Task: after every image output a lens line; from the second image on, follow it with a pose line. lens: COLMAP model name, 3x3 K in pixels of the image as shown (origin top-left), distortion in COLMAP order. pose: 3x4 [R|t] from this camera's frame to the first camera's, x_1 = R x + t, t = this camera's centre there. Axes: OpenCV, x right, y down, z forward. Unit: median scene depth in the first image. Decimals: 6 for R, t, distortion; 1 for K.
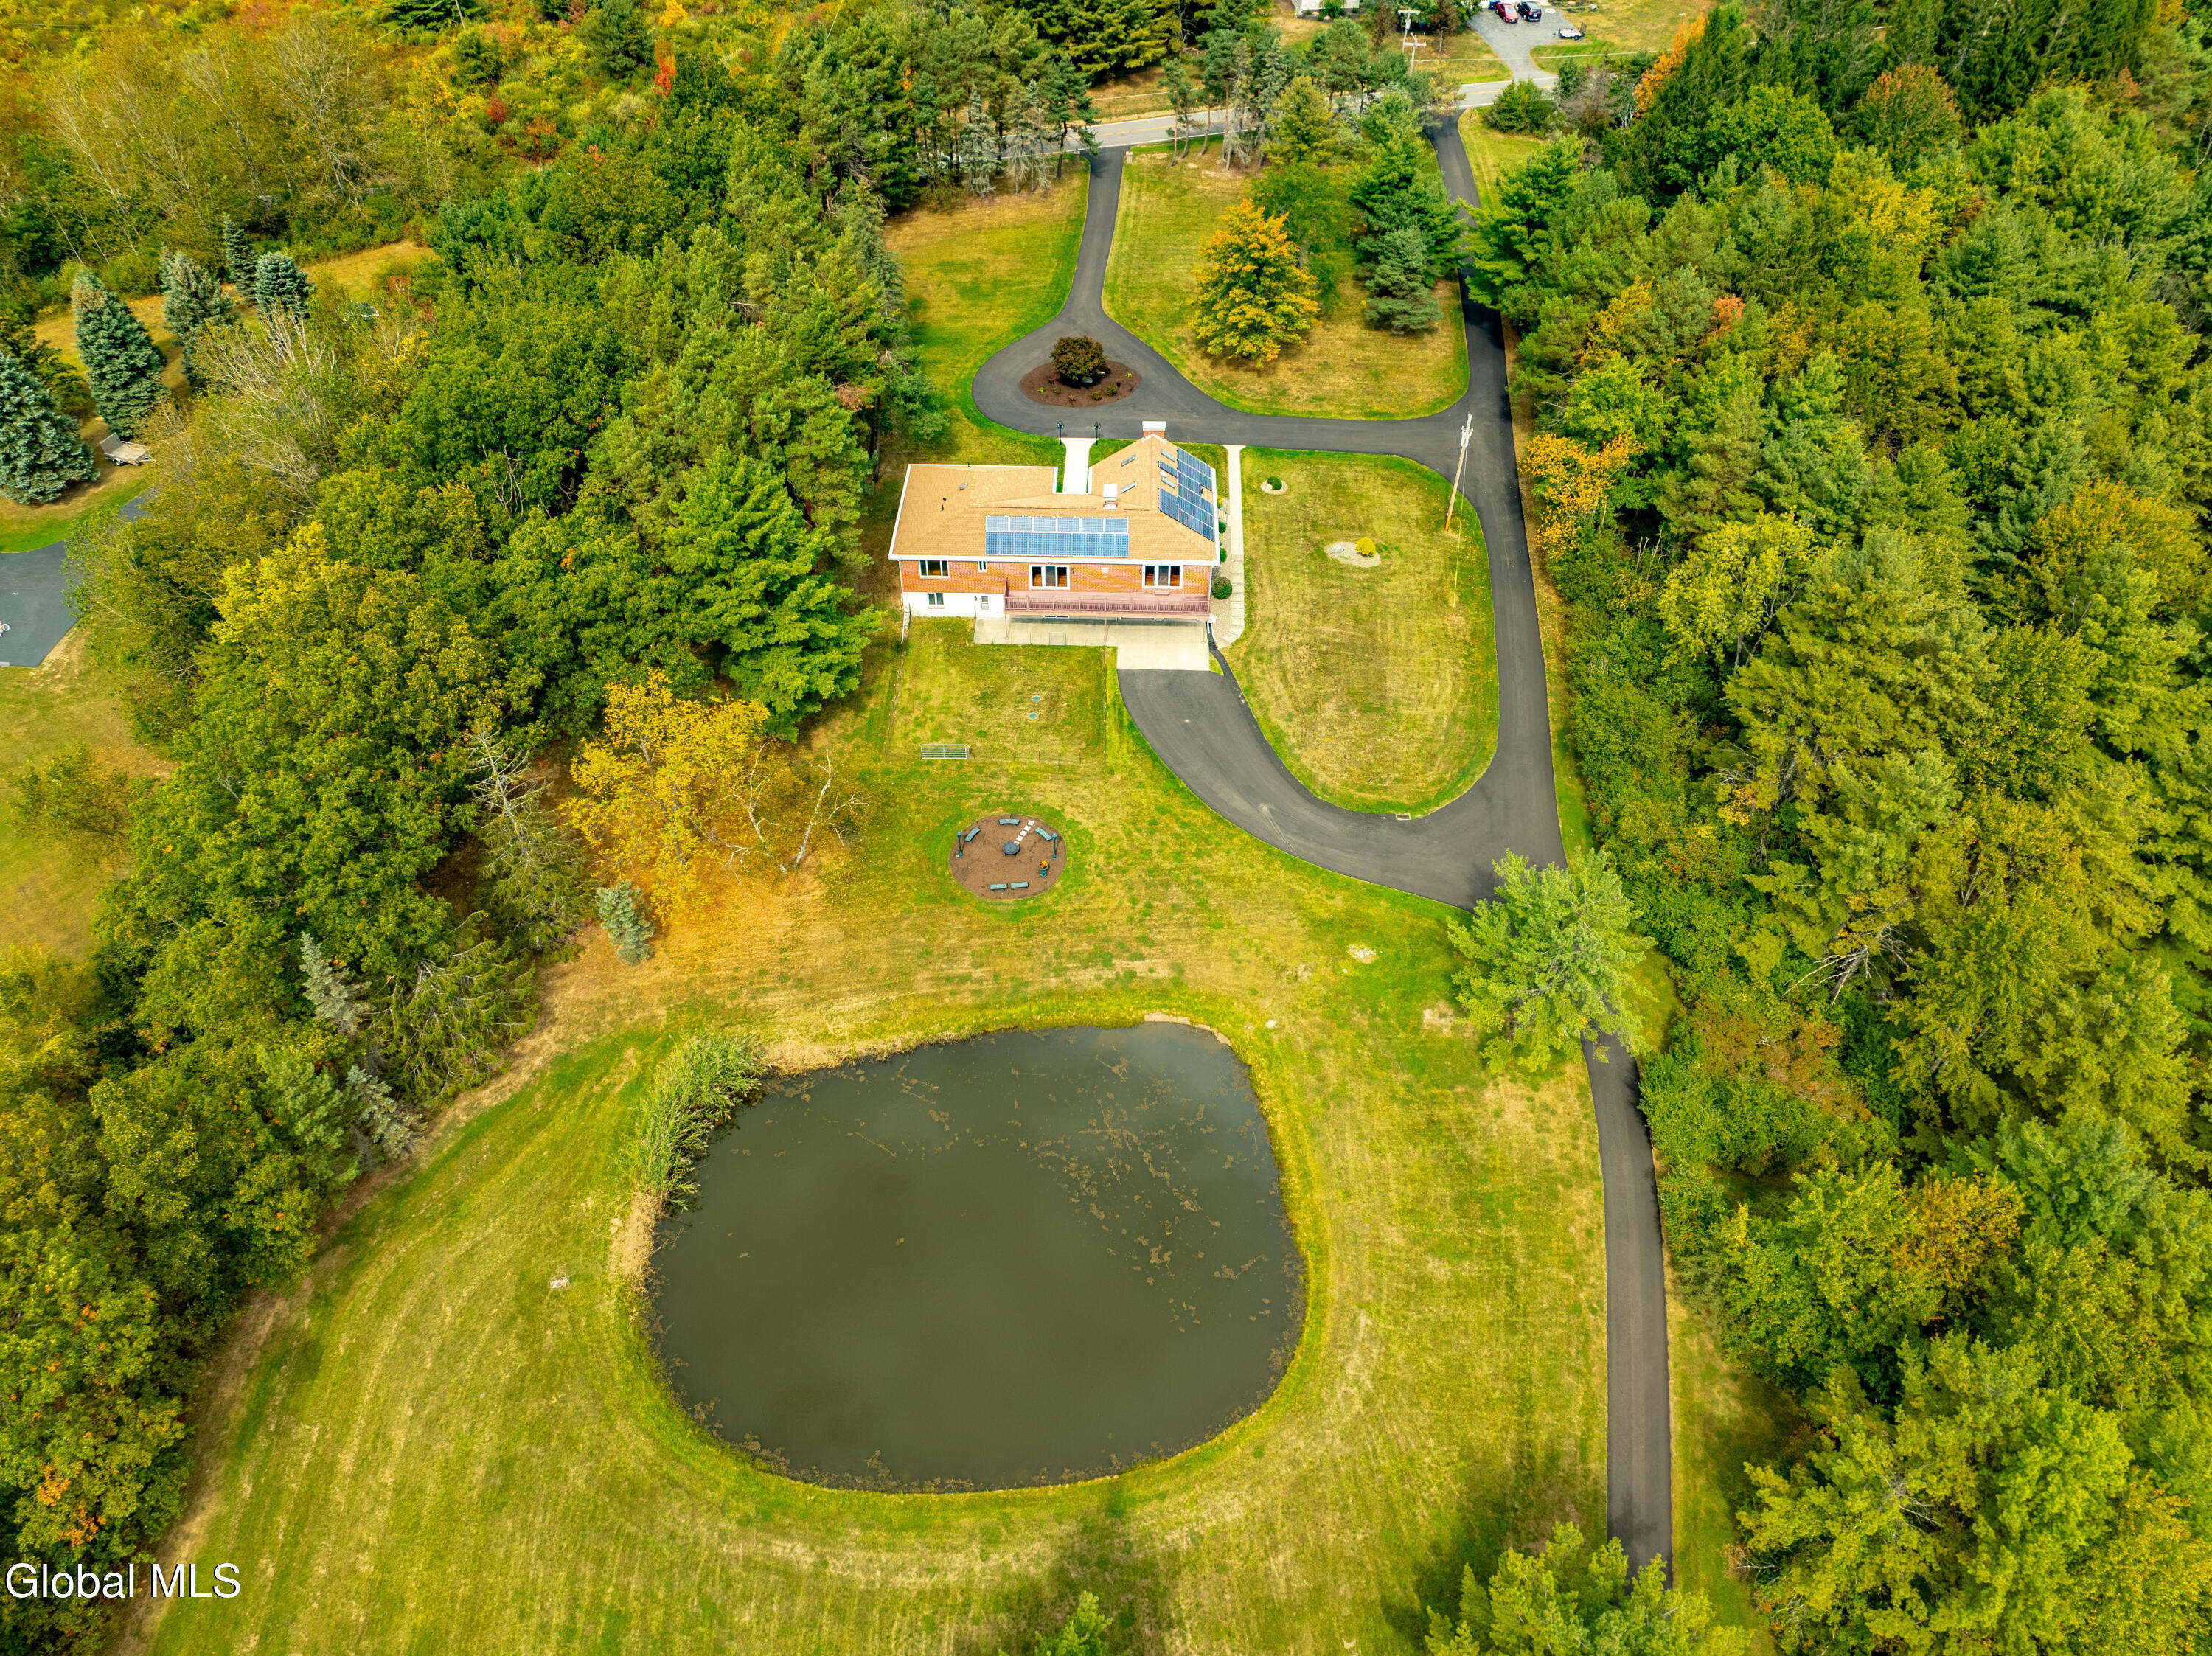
lens RADIAL K [[1595.3, 0, 1117.8], [0, 1595.3, 835.5], [0, 0, 1]] dist [-0.036991, 0.014781]
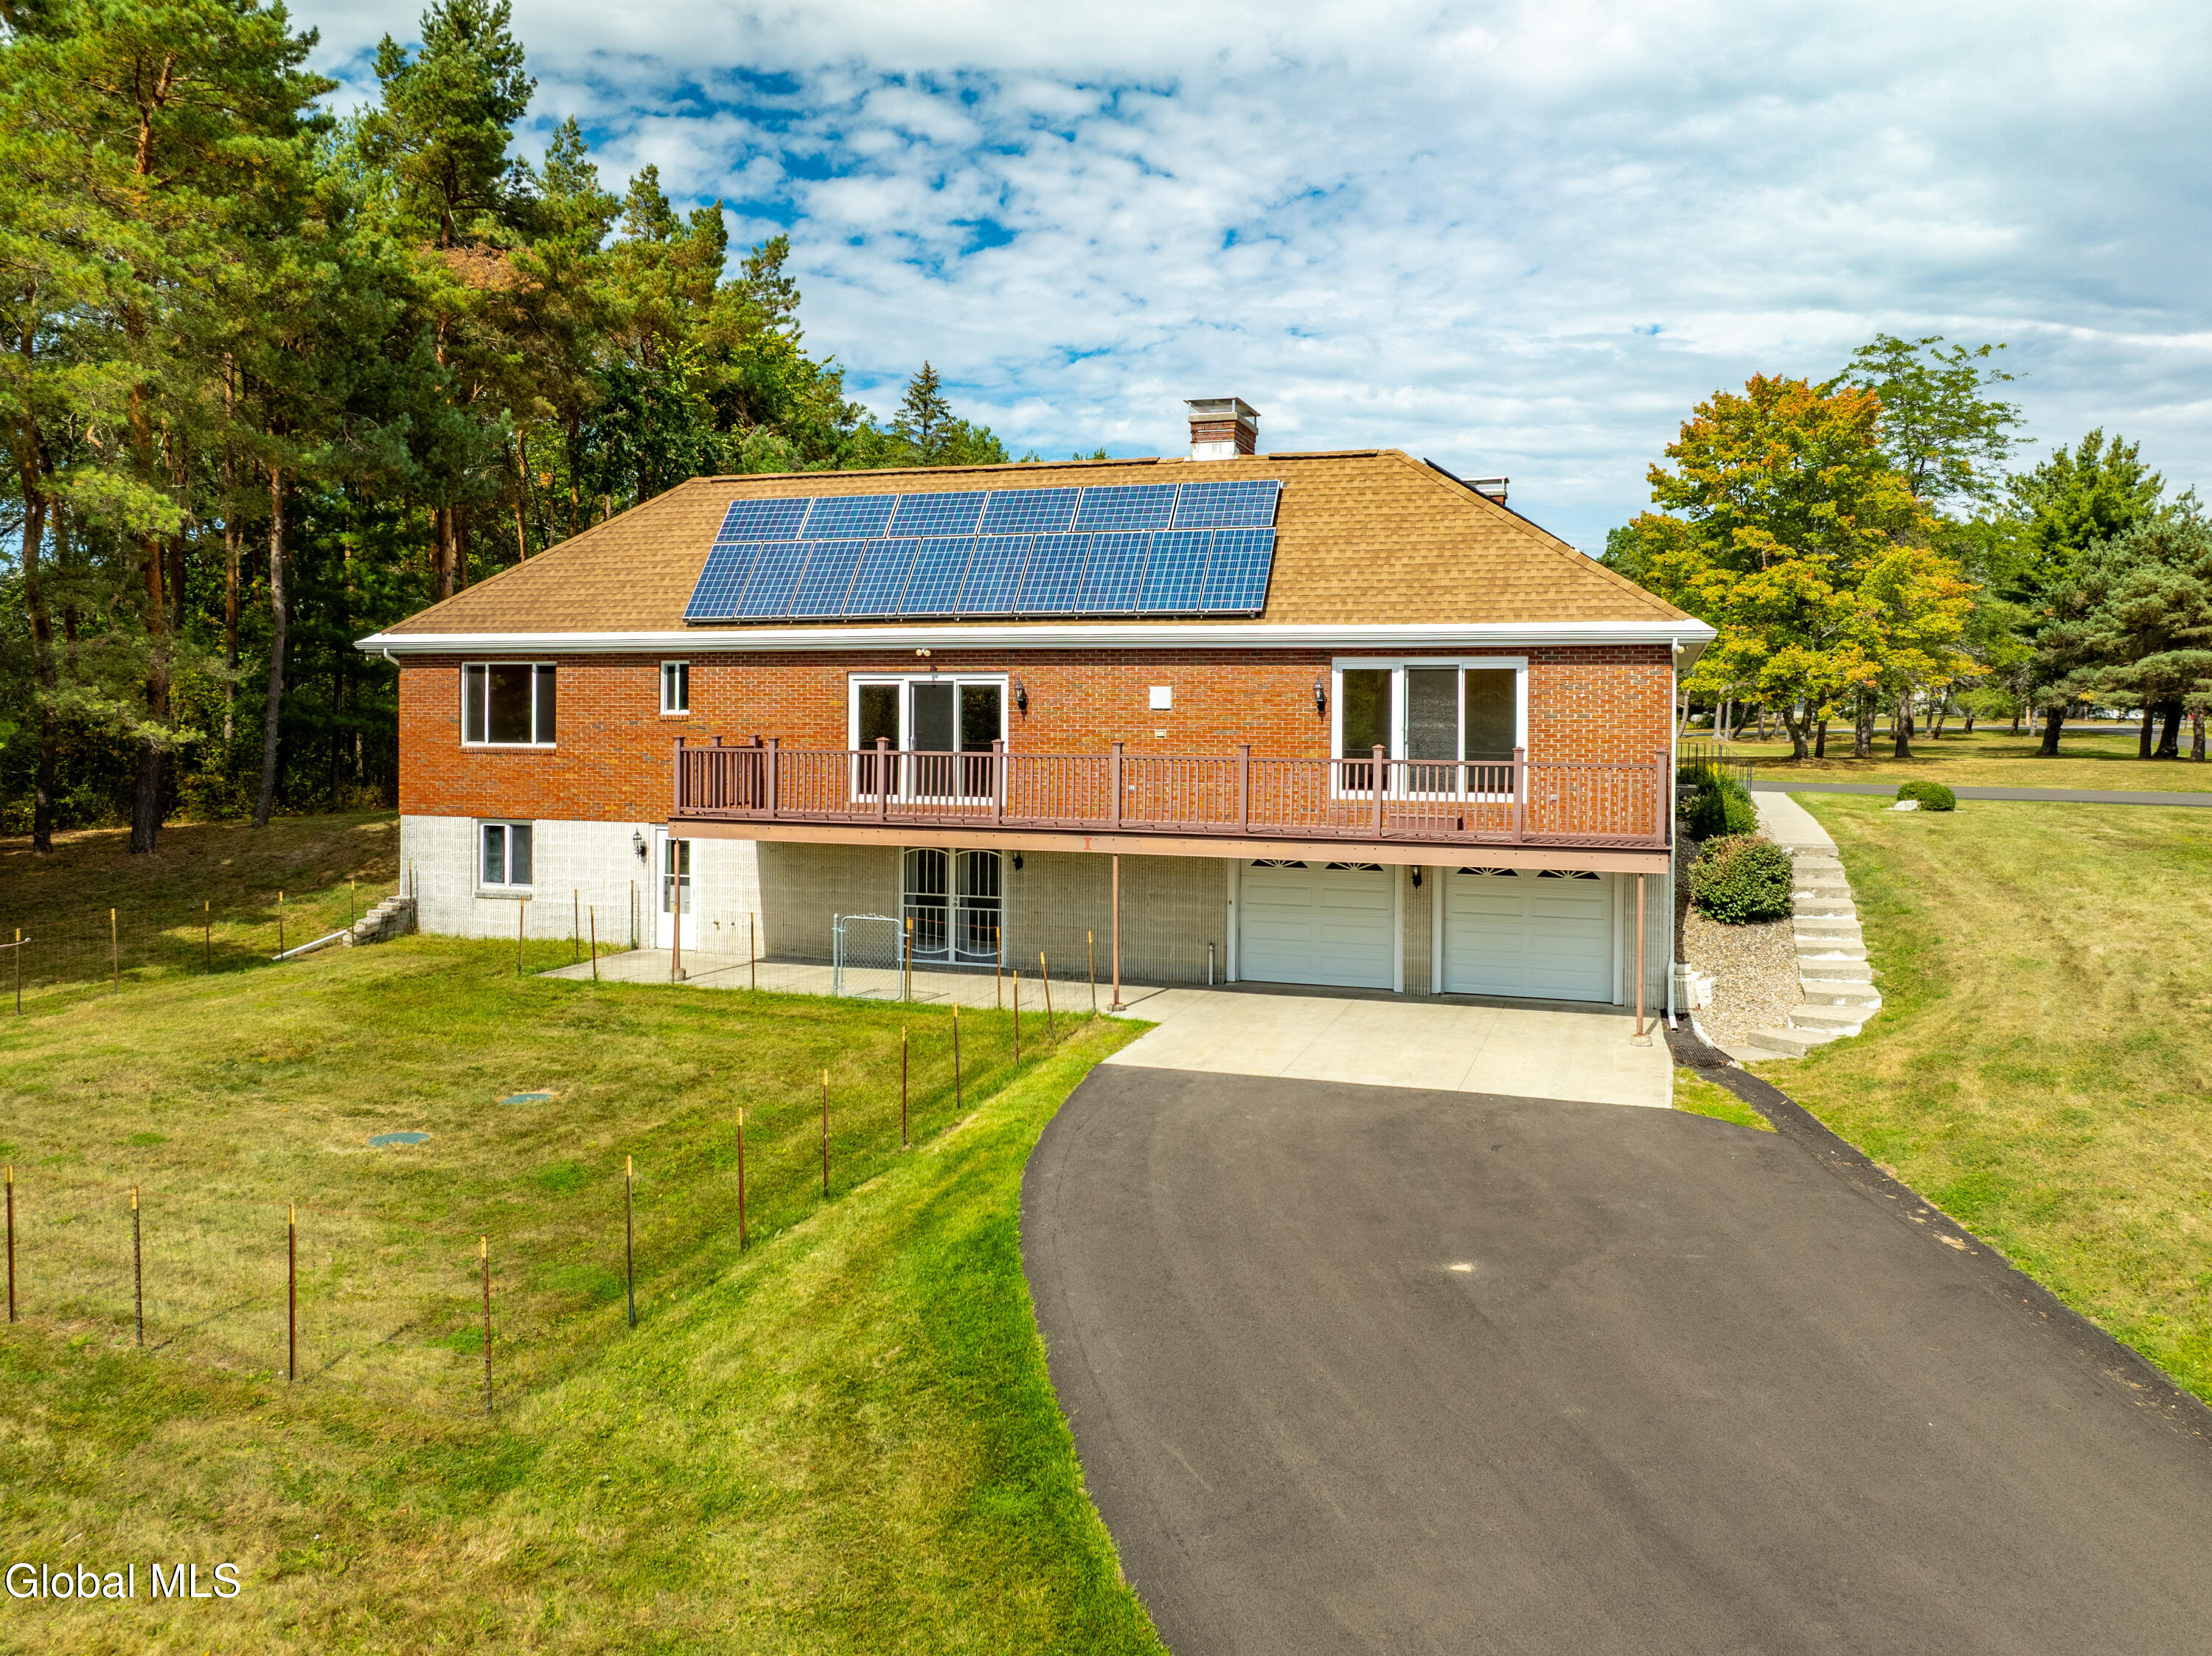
lens RADIAL K [[1611.8, 0, 1151.5], [0, 1611.8, 733.7], [0, 0, 1]] dist [-0.030851, 0.000474]
pose [[0.958531, 0.005842, -0.284930, 0.051947], [-0.200212, 0.725315, -0.658660, -0.016813], [0.202816, 0.688392, 0.696406, 0.819192]]
